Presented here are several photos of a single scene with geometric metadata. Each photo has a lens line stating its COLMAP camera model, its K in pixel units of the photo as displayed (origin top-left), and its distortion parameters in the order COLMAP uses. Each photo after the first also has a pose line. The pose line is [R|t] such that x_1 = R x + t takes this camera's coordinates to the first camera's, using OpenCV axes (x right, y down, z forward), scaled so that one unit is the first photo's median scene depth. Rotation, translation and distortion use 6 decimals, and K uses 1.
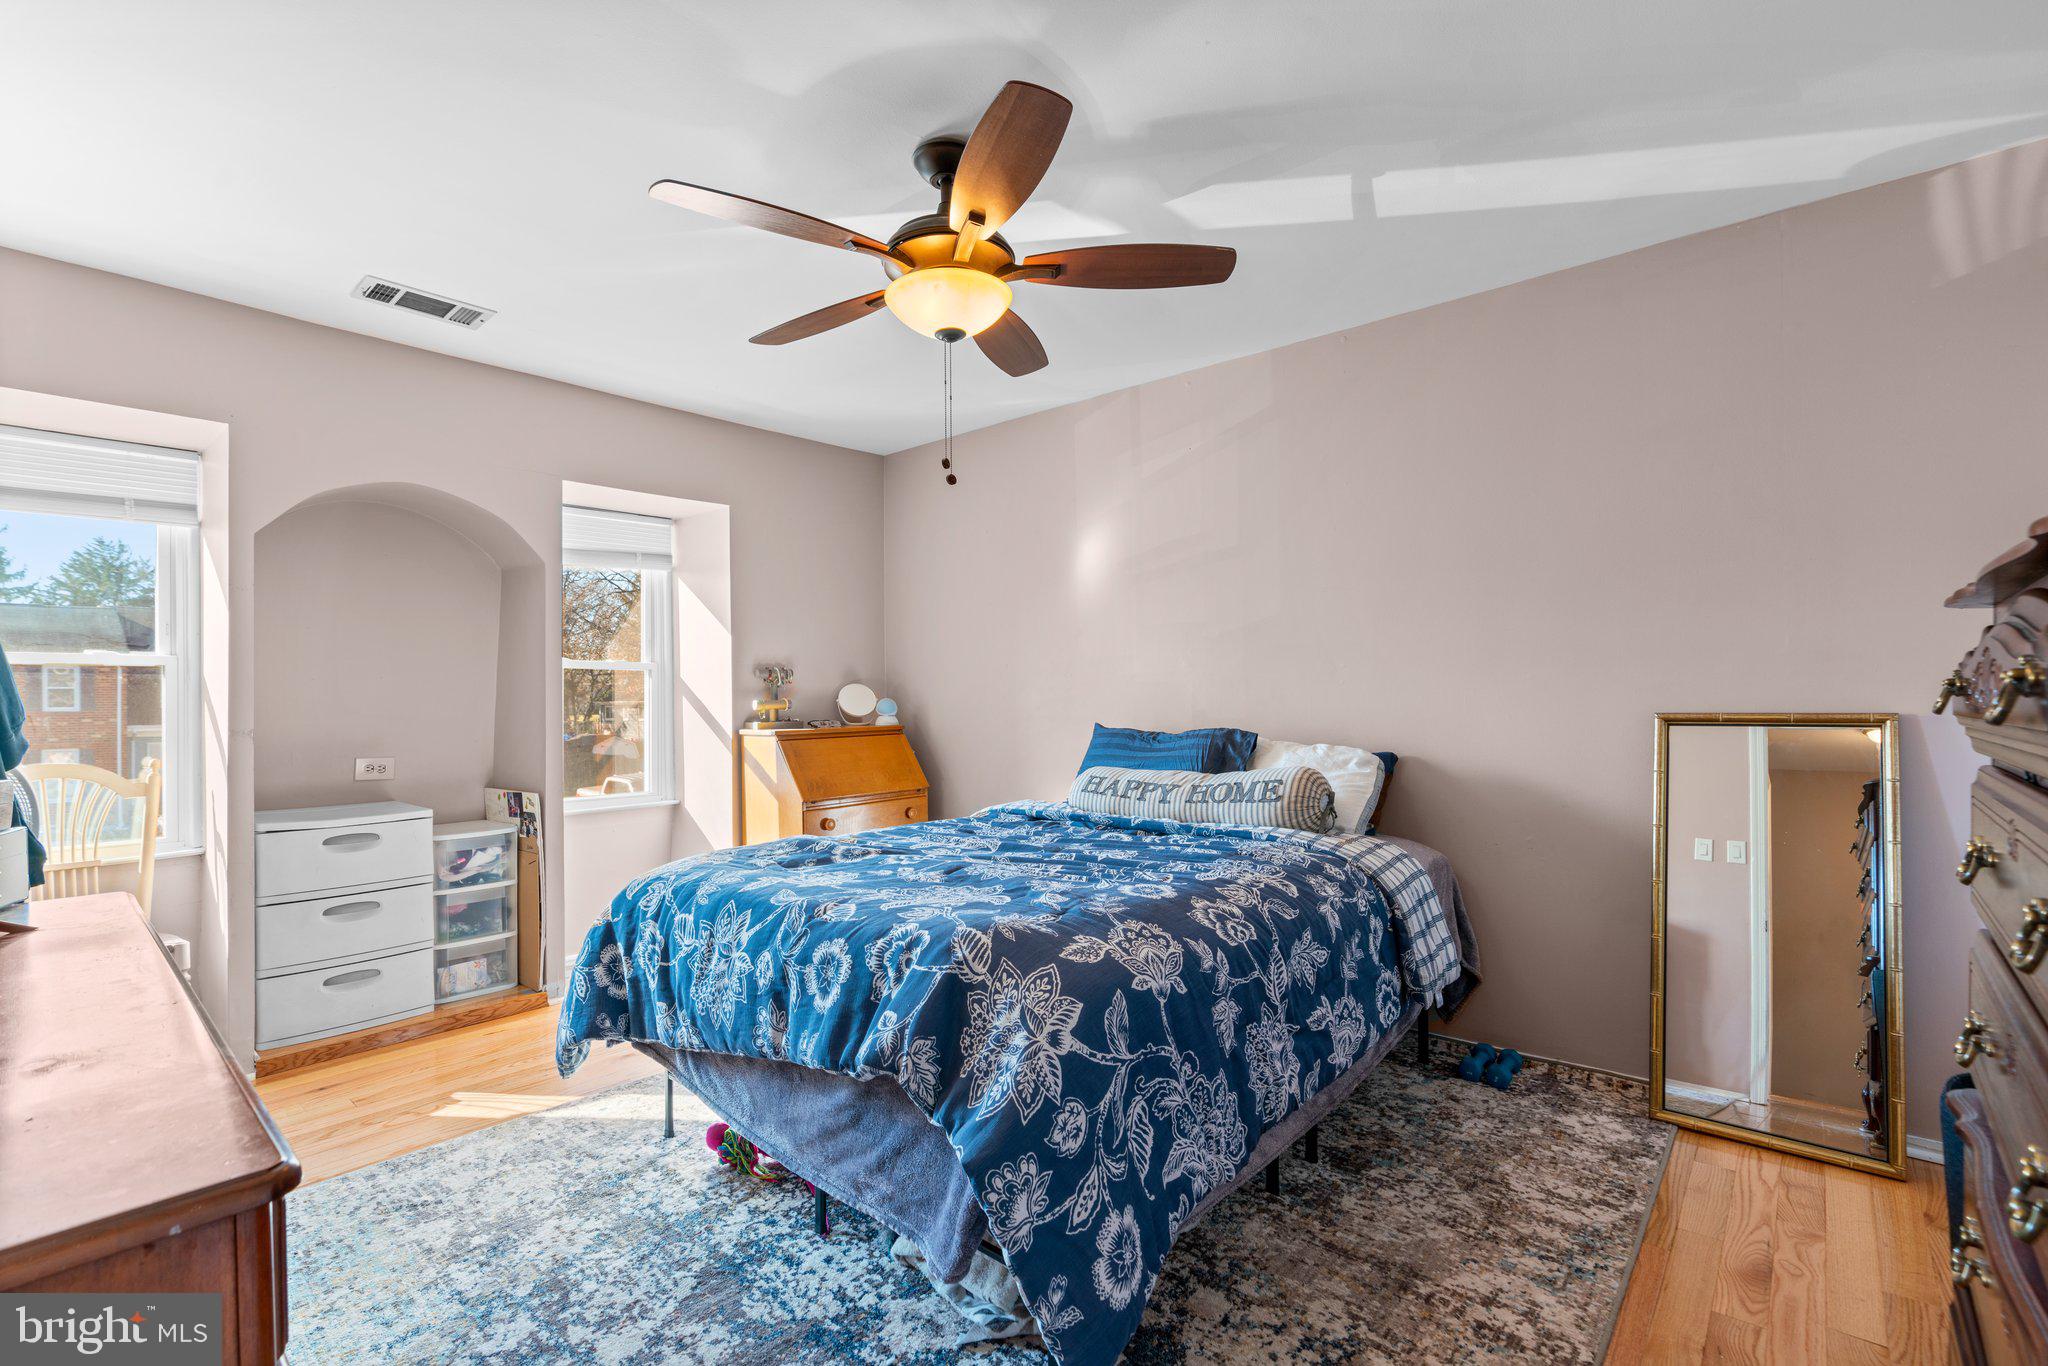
lens RADIAL K [[939.9, 0, 1036.1], [0, 939.9, 690.5], [0, 0, 1]] dist [-0.000622, -0.000164]
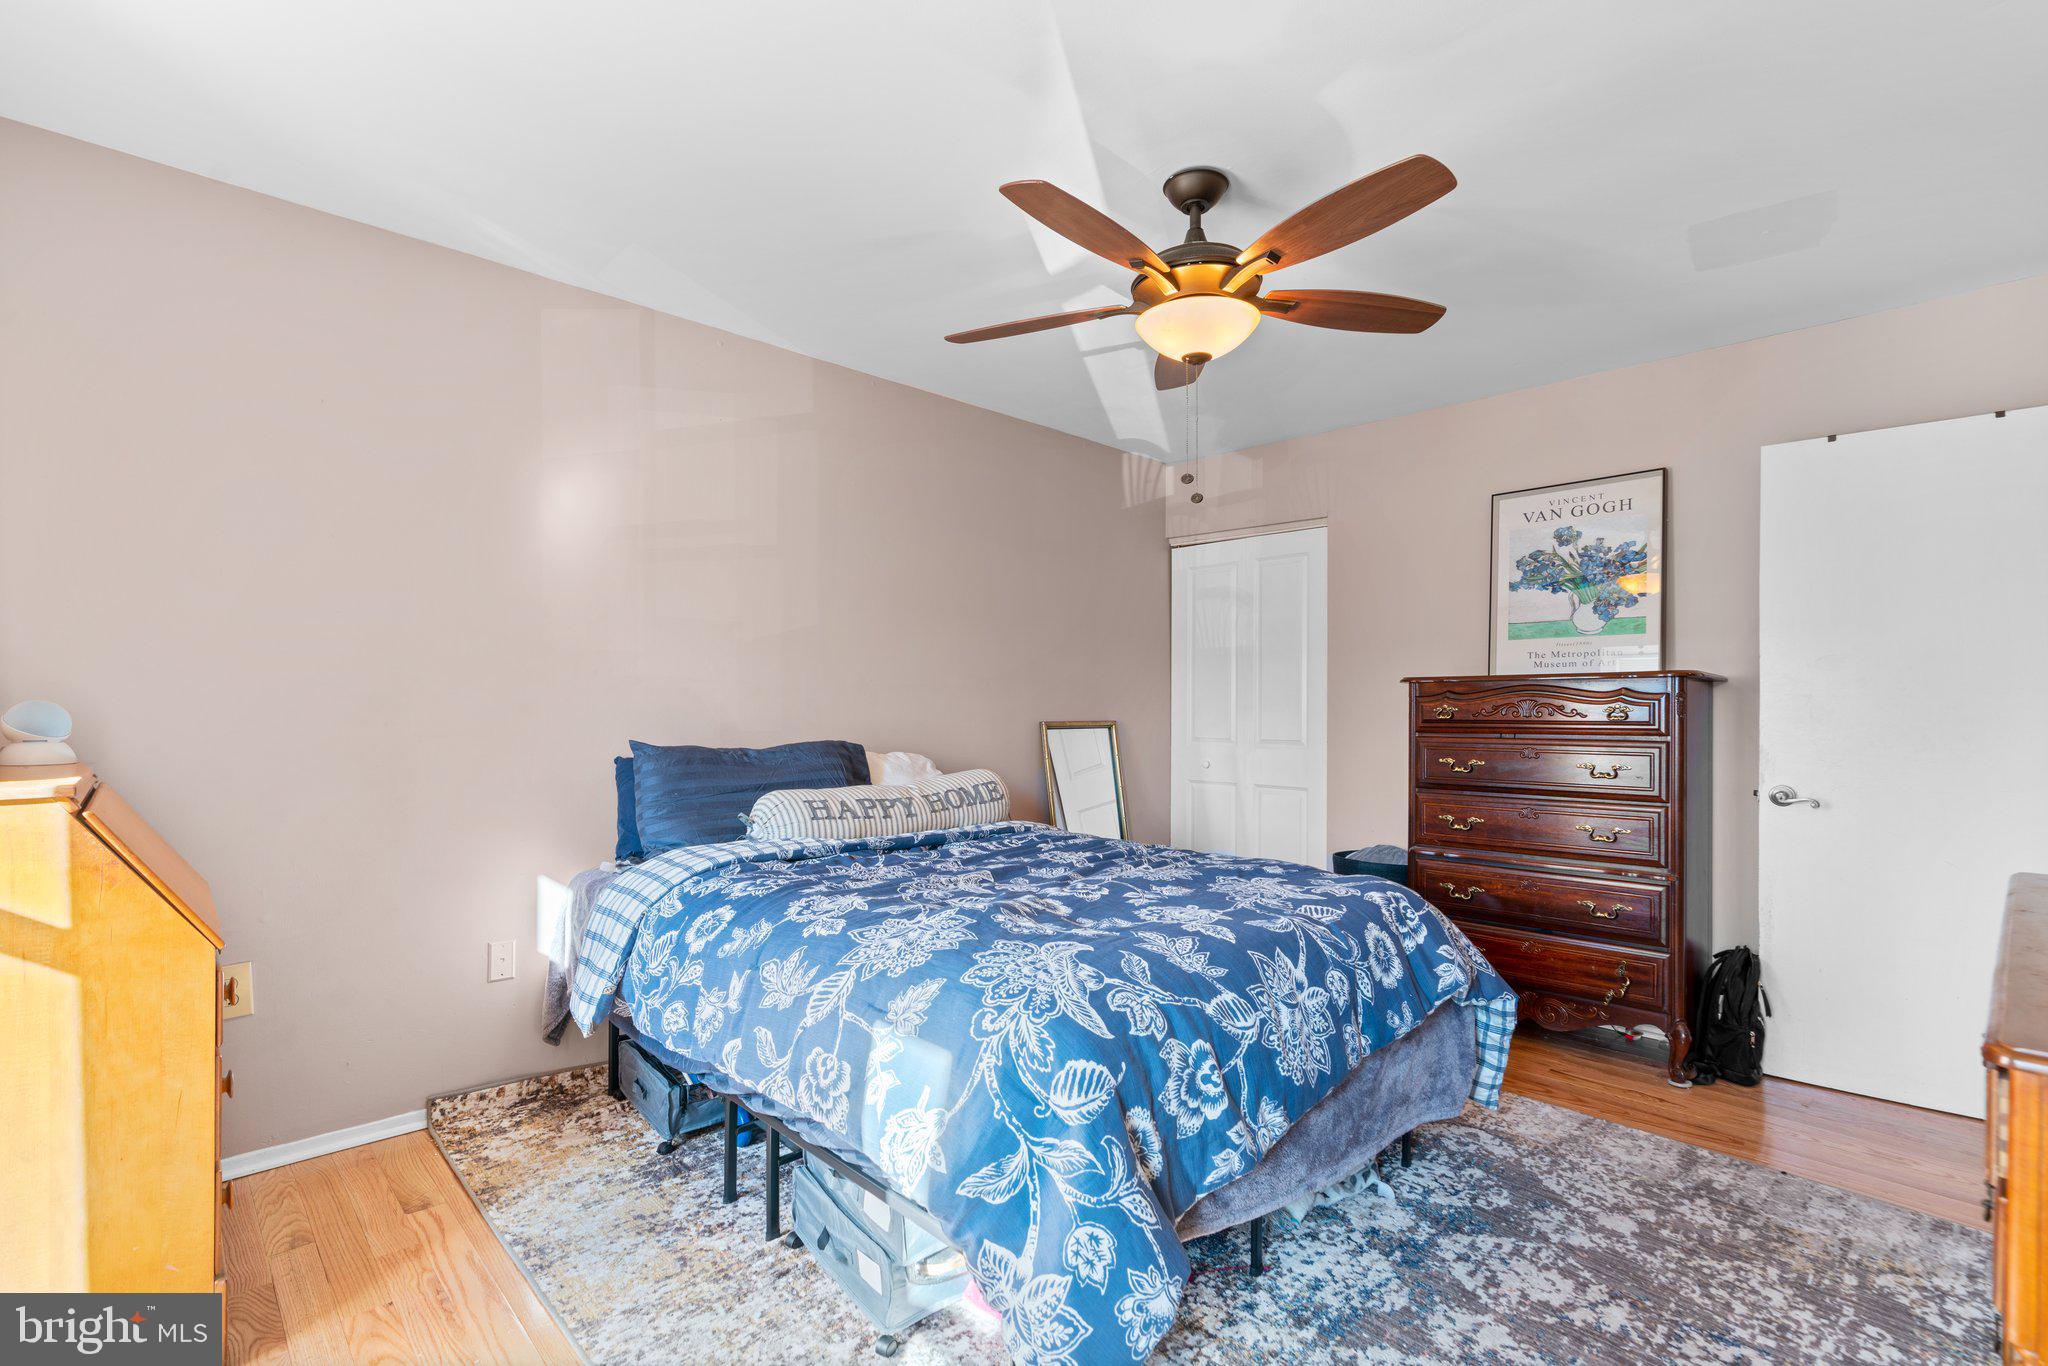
lens RADIAL K [[932.0, 0, 1026.8], [0, 932.0, 697.6], [0, 0, 1]] dist [-0.001931, 0.000402]
pose [[0.086386, 0.017380, 0.996110, -1.073947], [-0.013230, 0.999780, -0.016296, 0.014675], [-0.996174, -0.011771, 0.086597, 1.041580]]
